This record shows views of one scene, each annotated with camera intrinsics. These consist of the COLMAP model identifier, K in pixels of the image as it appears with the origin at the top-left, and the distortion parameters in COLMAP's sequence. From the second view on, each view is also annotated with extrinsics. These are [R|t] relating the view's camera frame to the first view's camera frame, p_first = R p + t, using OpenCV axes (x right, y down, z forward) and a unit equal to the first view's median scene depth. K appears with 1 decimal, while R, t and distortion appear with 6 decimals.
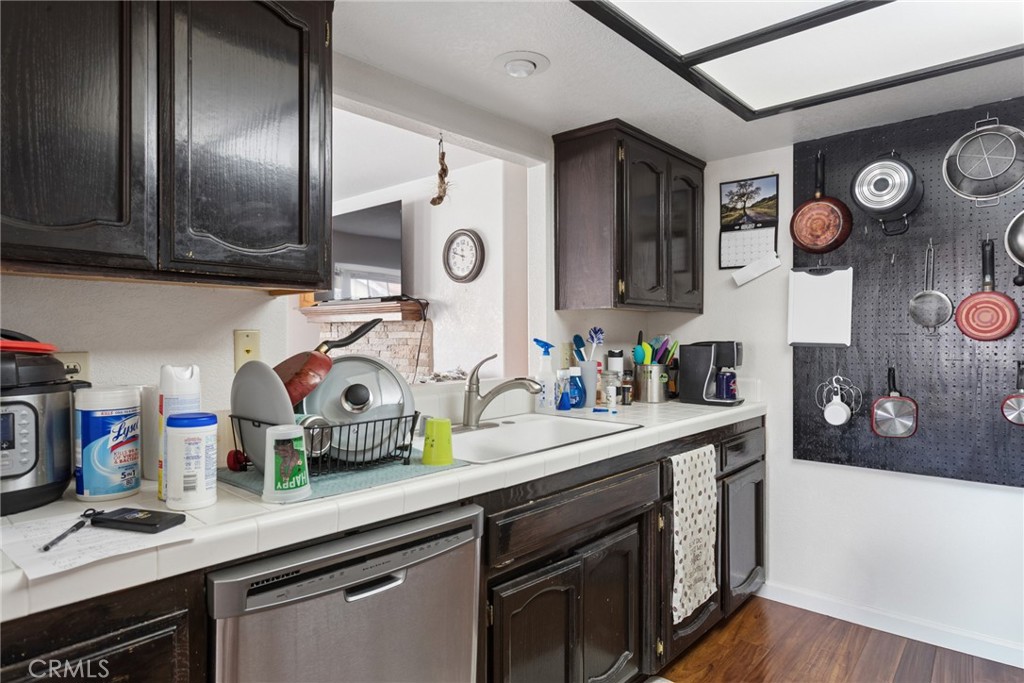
lens RADIAL K [[609.0, 0, 513.7], [0, 609.0, 338.9], [0, 0, 1]] dist [-0.015379, 0.006758]
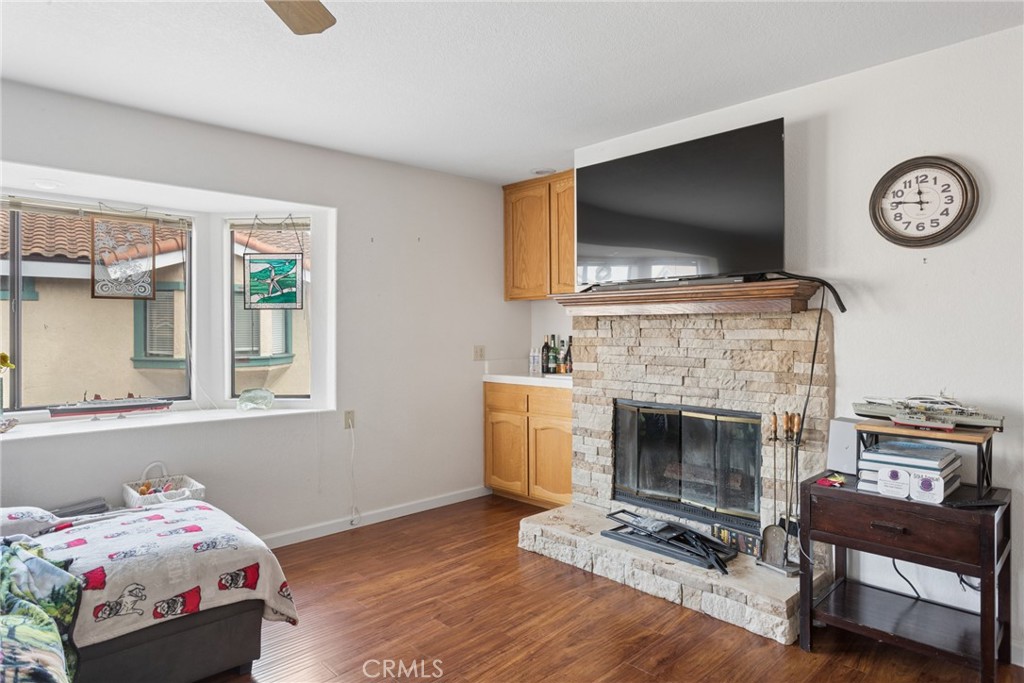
lens RADIAL K [[609.0, 0, 511.4], [0, 609.0, 333.3], [0, 0, 1]] dist [-0.015379, 0.006758]
pose [[0.997132, 0.002549, -0.075640, -0.669980], [-0.002944, 0.999983, -0.005113, -0.006749], [0.075626, 0.005321, 0.997122, 0.585385]]
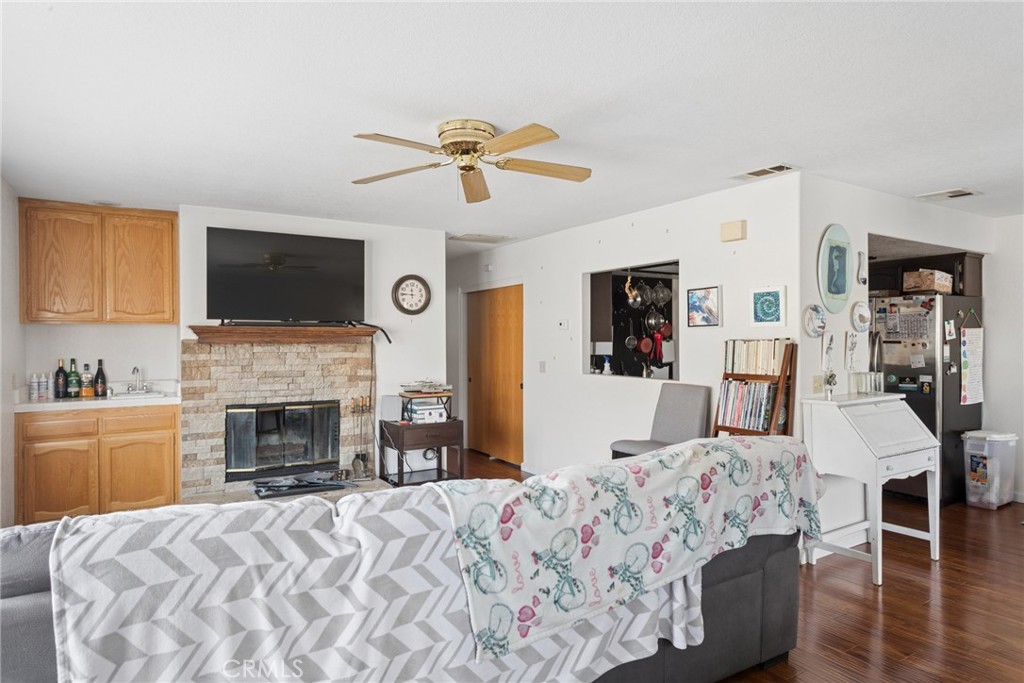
lens RADIAL K [[609.0, 0, 508.5], [0, 609.0, 340.9], [0, 0, 1]] dist [-0.015379, 0.006758]
pose [[0.279791, 0.000549, 0.960061, -1.992231], [0.010860, 0.999934, -0.003737, -0.042987], [-0.960000, 0.011472, 0.279767, 0.653666]]
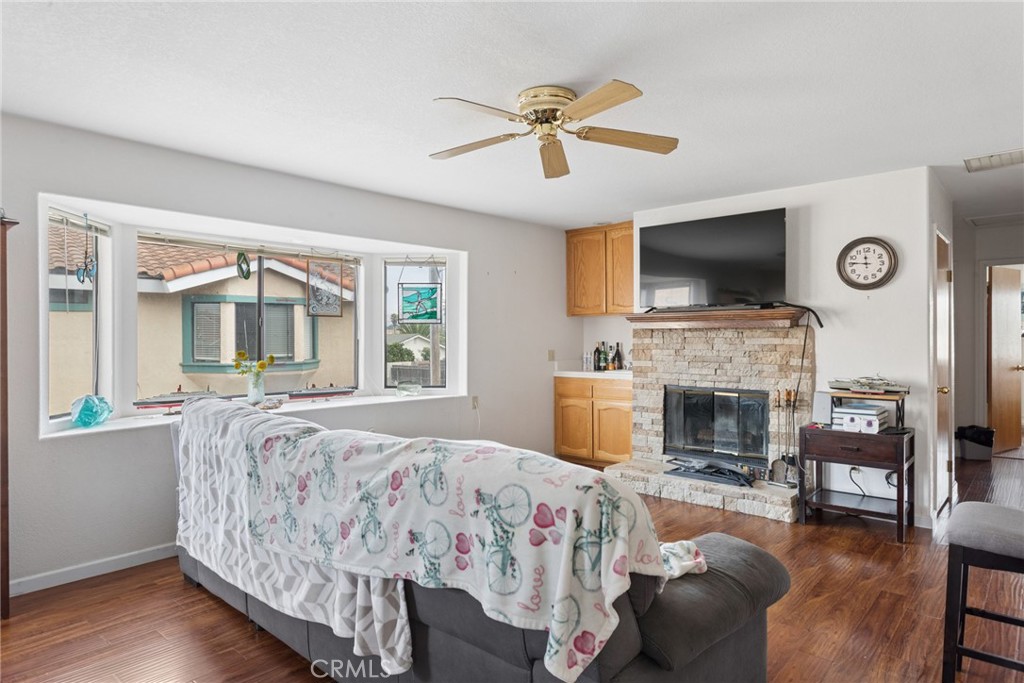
lens RADIAL K [[609.0, 0, 513.3], [0, 609.0, 344.0], [0, 0, 1]] dist [-0.015379, 0.006758]
pose [[0.999999, 0.001149, -0.000574, -1.027134], [-0.001149, 0.999999, 0.000247, -0.003184], [0.000574, -0.000247, 1.000000, -0.013106]]
